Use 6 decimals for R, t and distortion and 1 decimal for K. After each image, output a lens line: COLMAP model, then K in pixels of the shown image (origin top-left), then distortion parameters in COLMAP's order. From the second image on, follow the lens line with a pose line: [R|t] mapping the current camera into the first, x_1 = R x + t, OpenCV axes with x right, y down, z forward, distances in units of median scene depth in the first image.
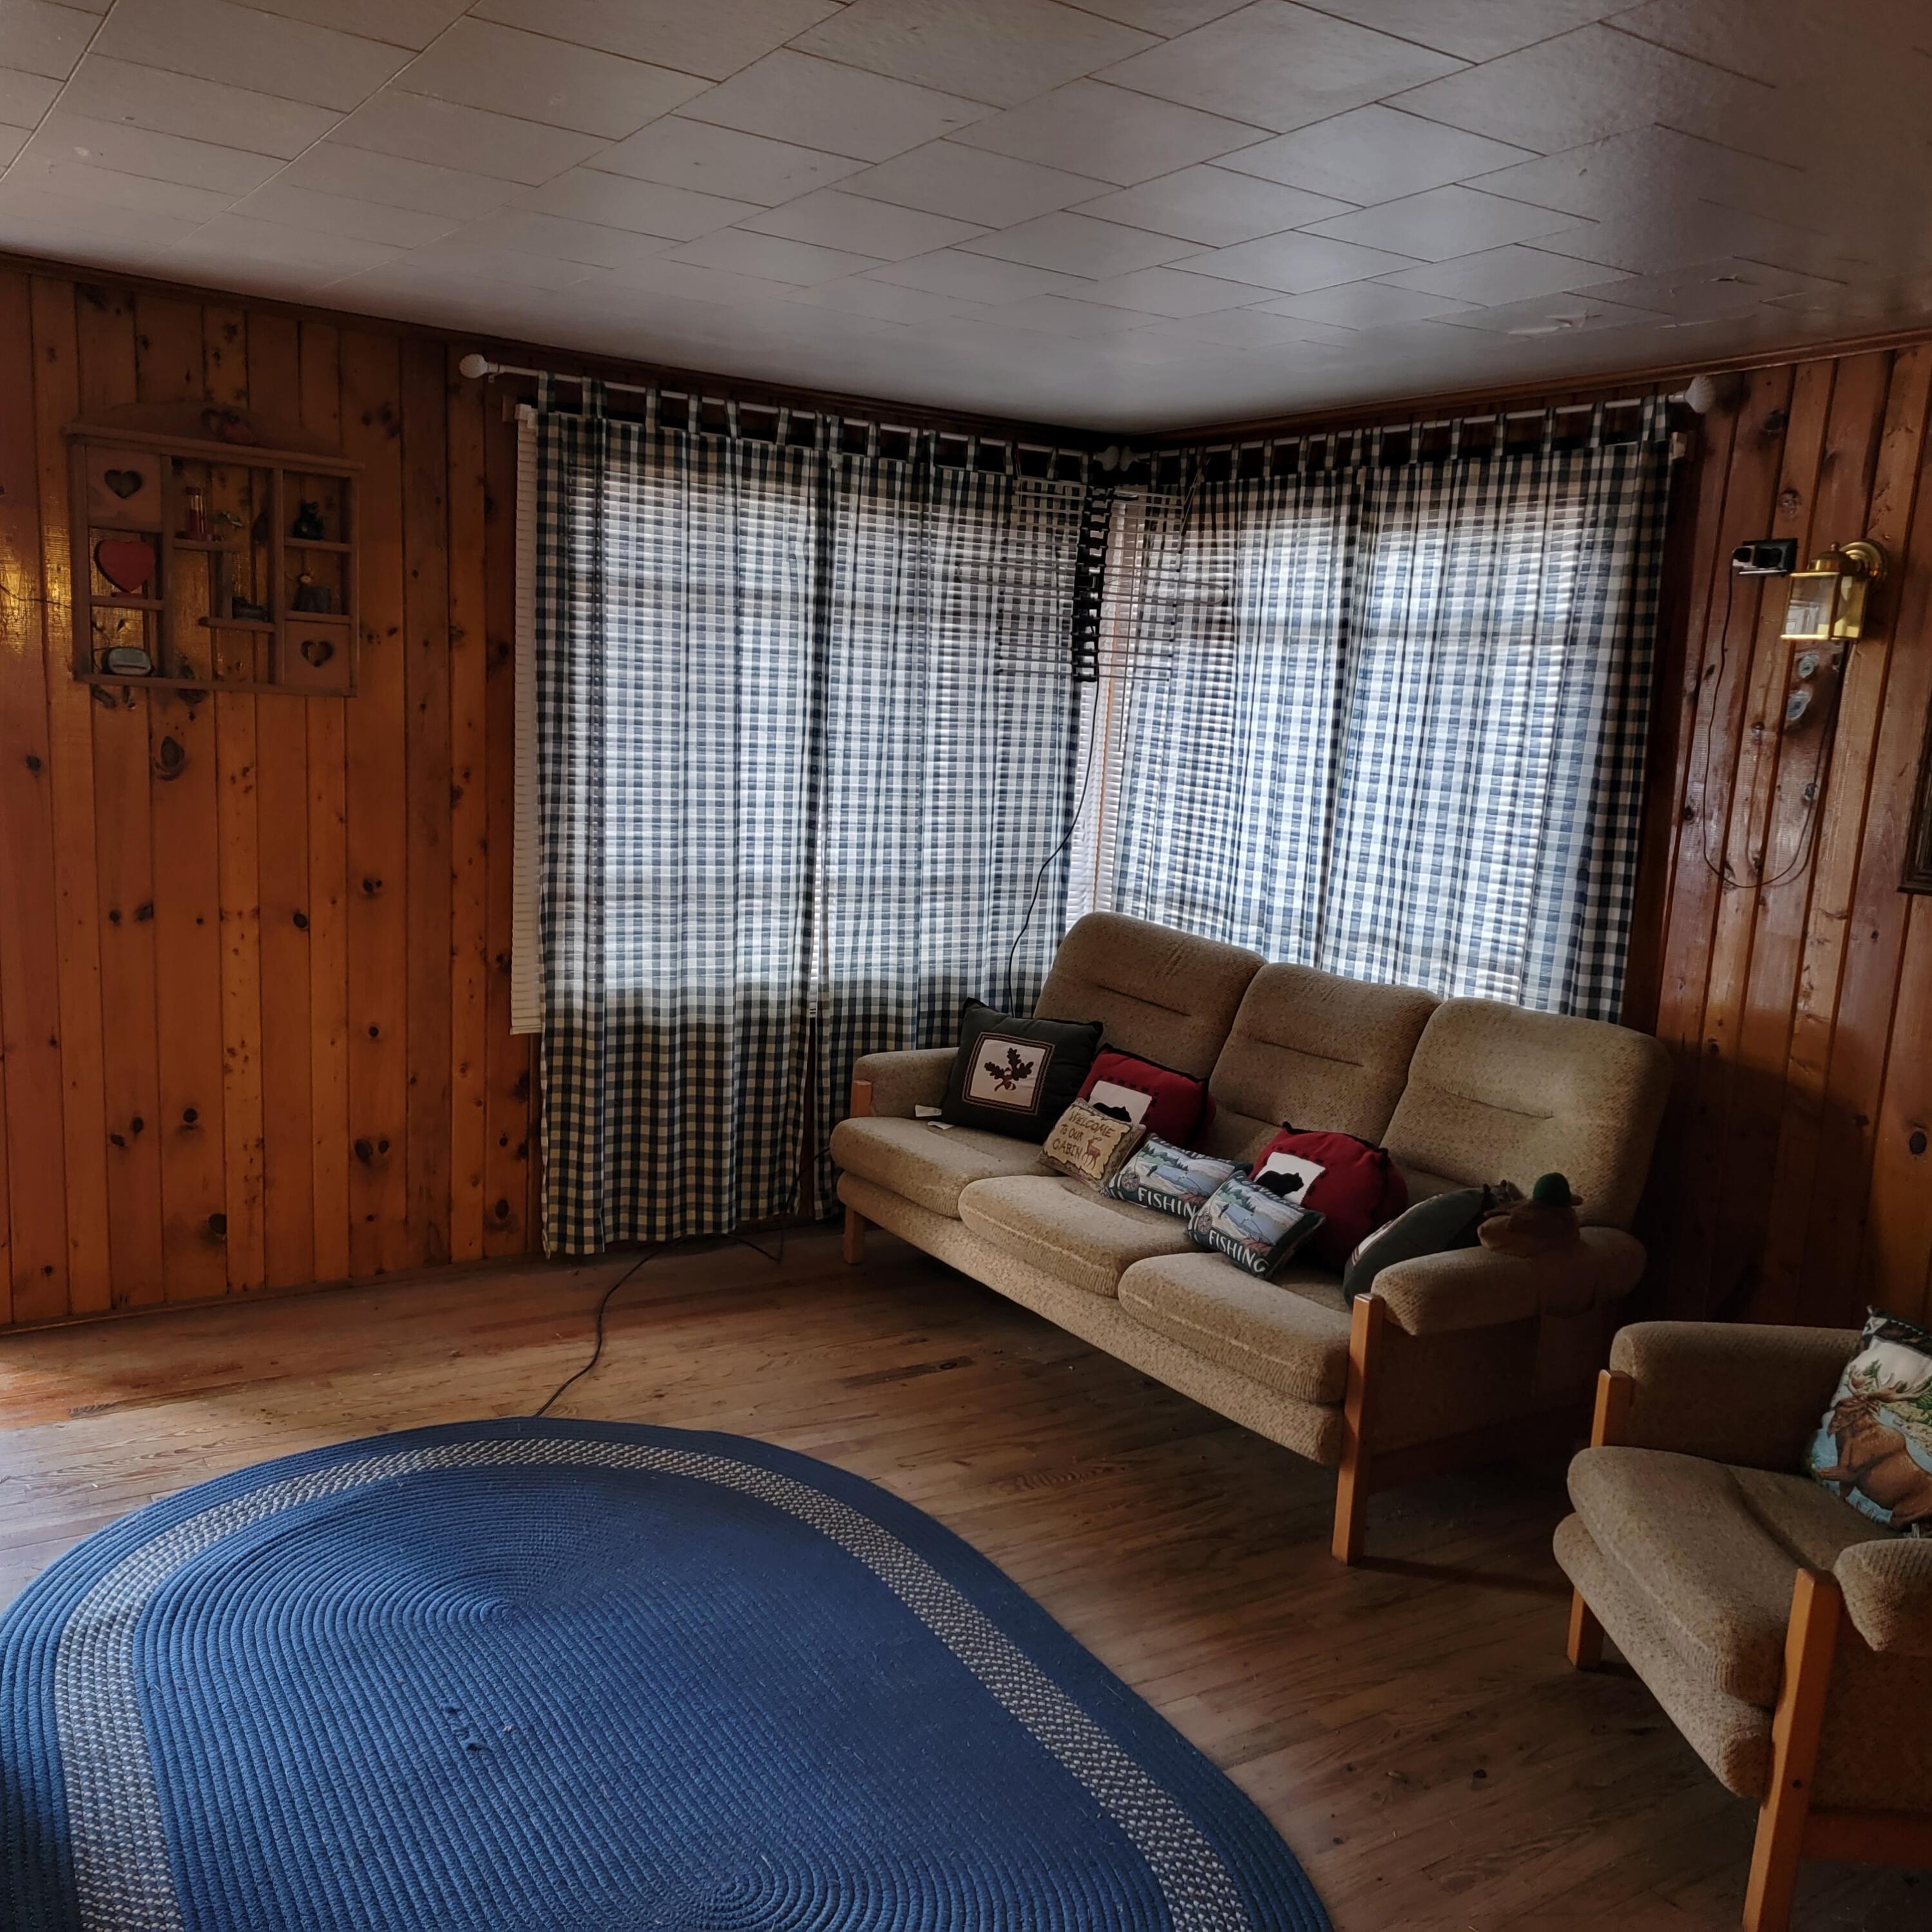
lens RADIAL K [[1802.8, 0, 973.2], [0, 1802.8, 982.2], [0, 0, 1]] dist [0.050568, 0.000000]
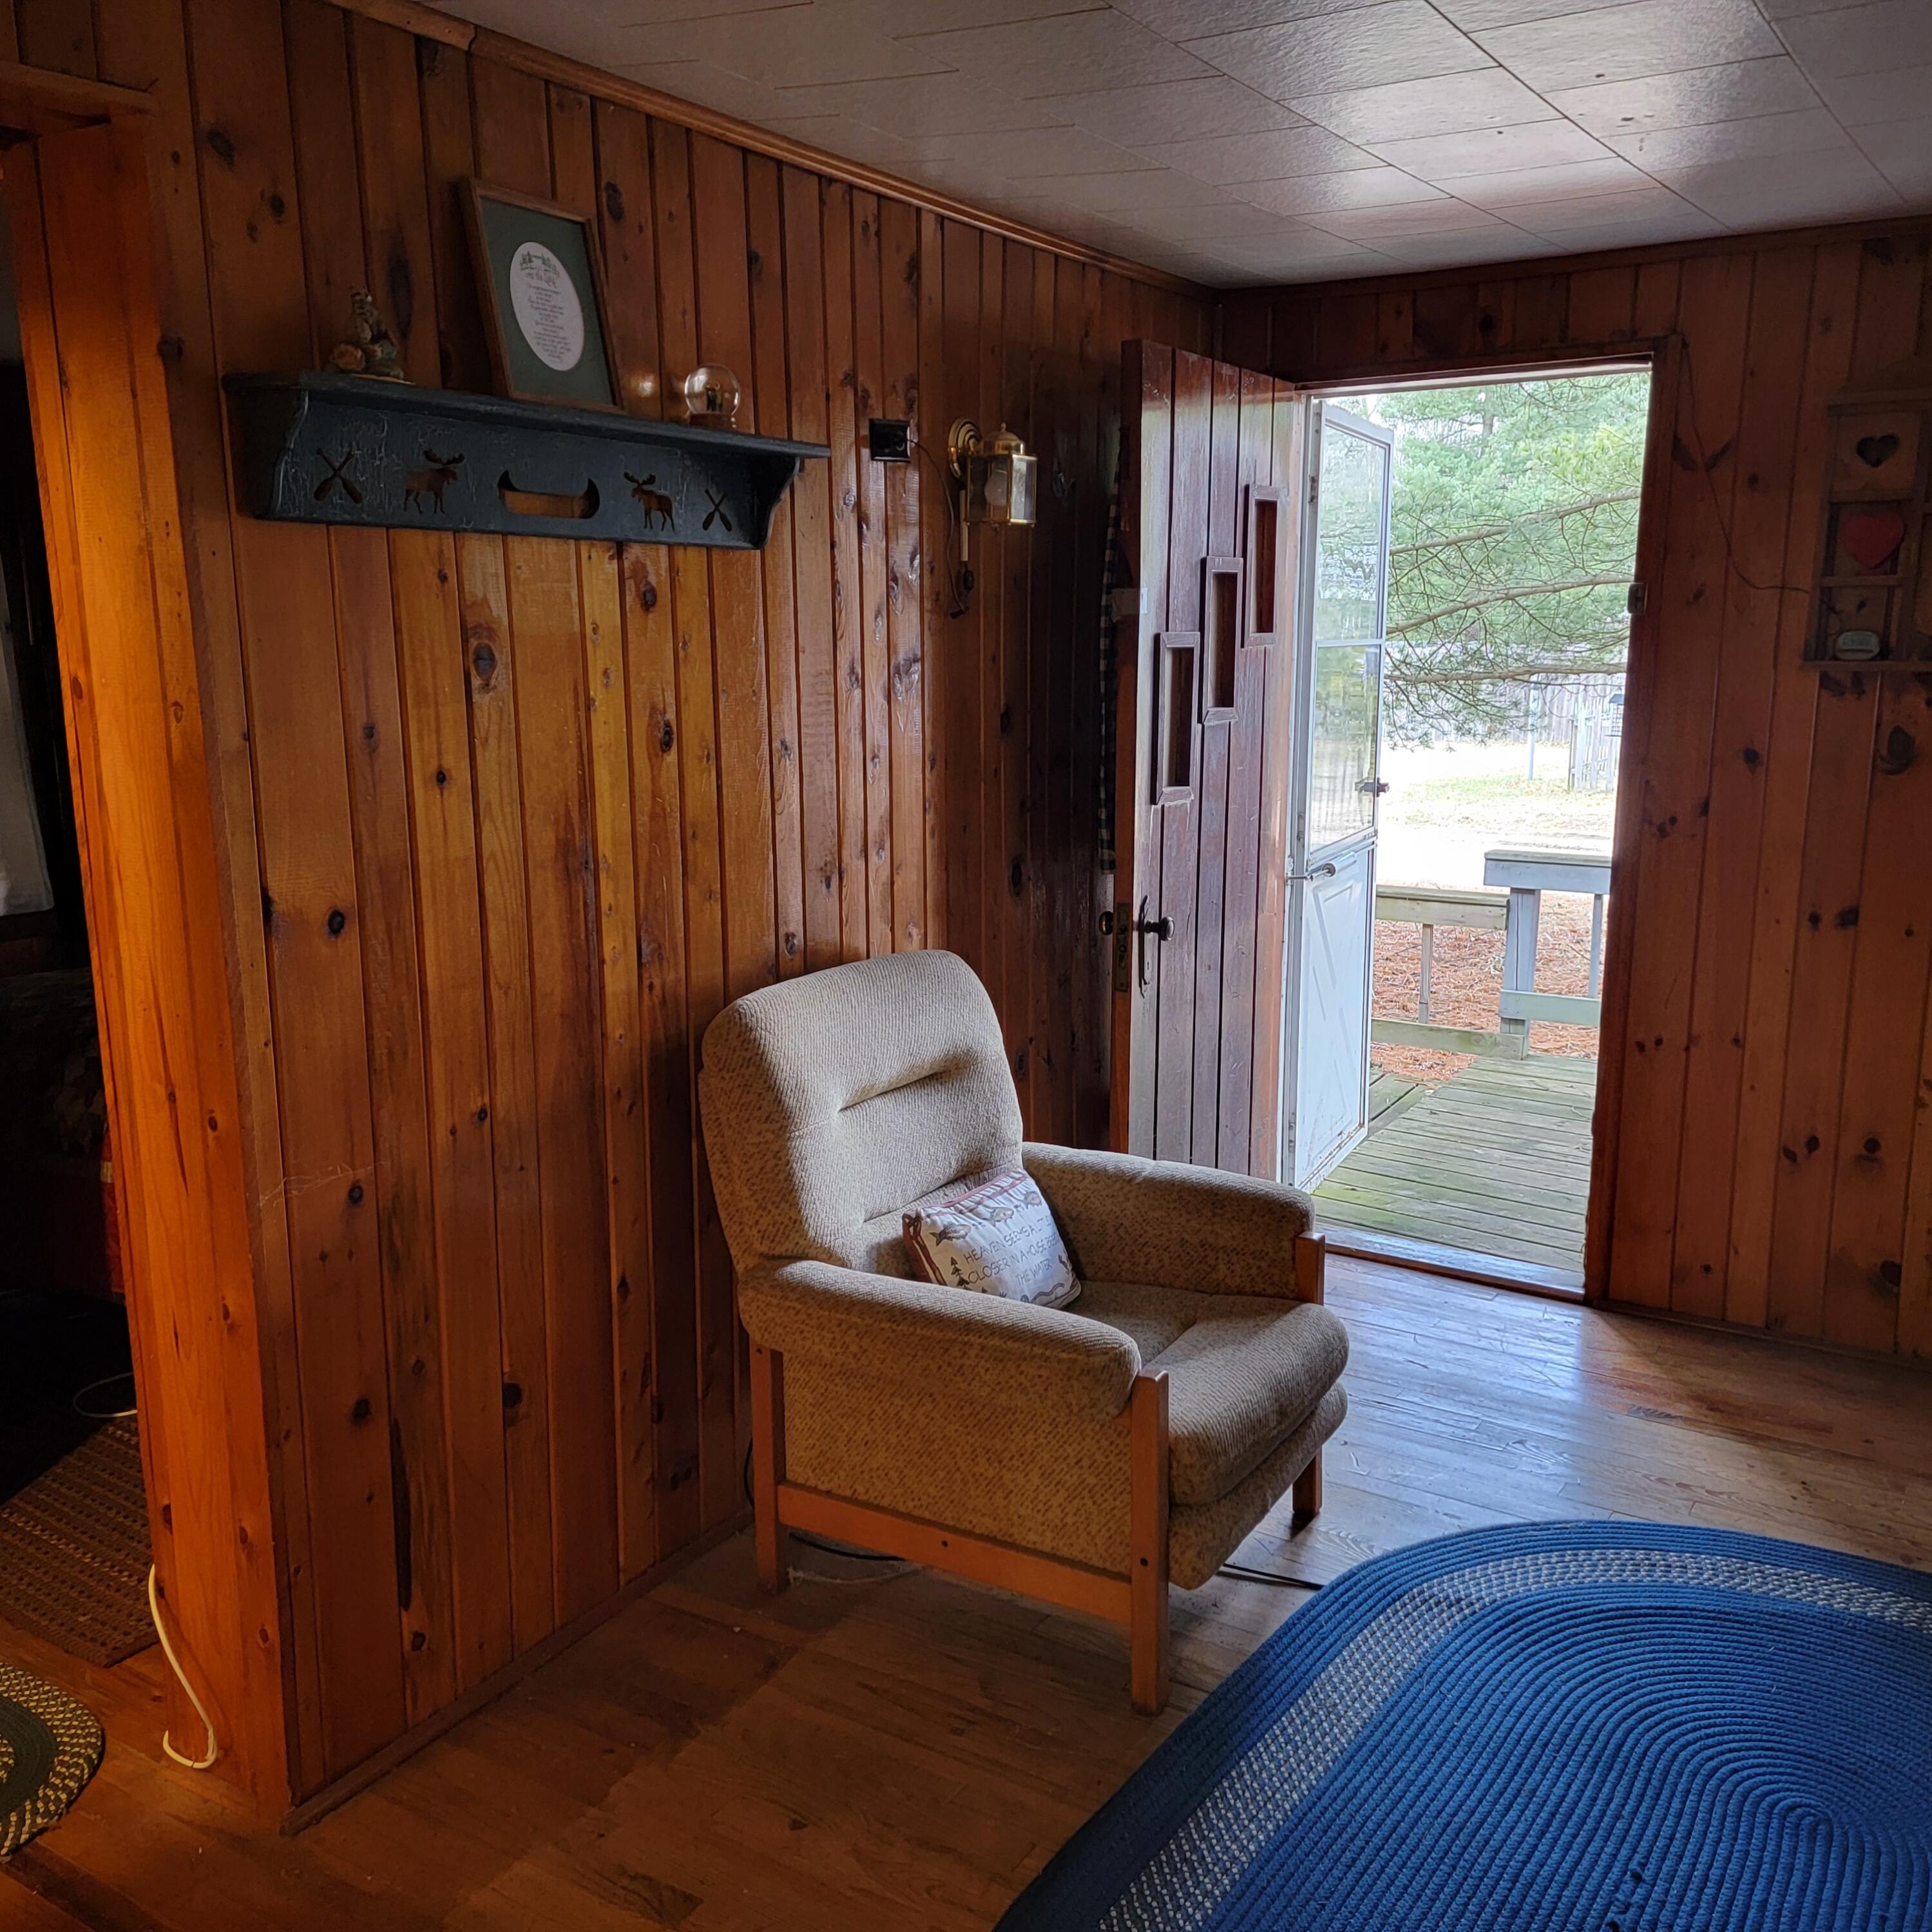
lens RADIAL K [[1802.8, 0, 971.9], [0, 1802.8, 964.2], [0, 0, 1]] dist [0.050568, 0.000000]
pose [[0.403757, 0.115531, -0.907542, 0.213134], [-0.119102, 0.990190, 0.073065, -0.030717], [0.907081, 0.078590, 0.413556, 0.227241]]
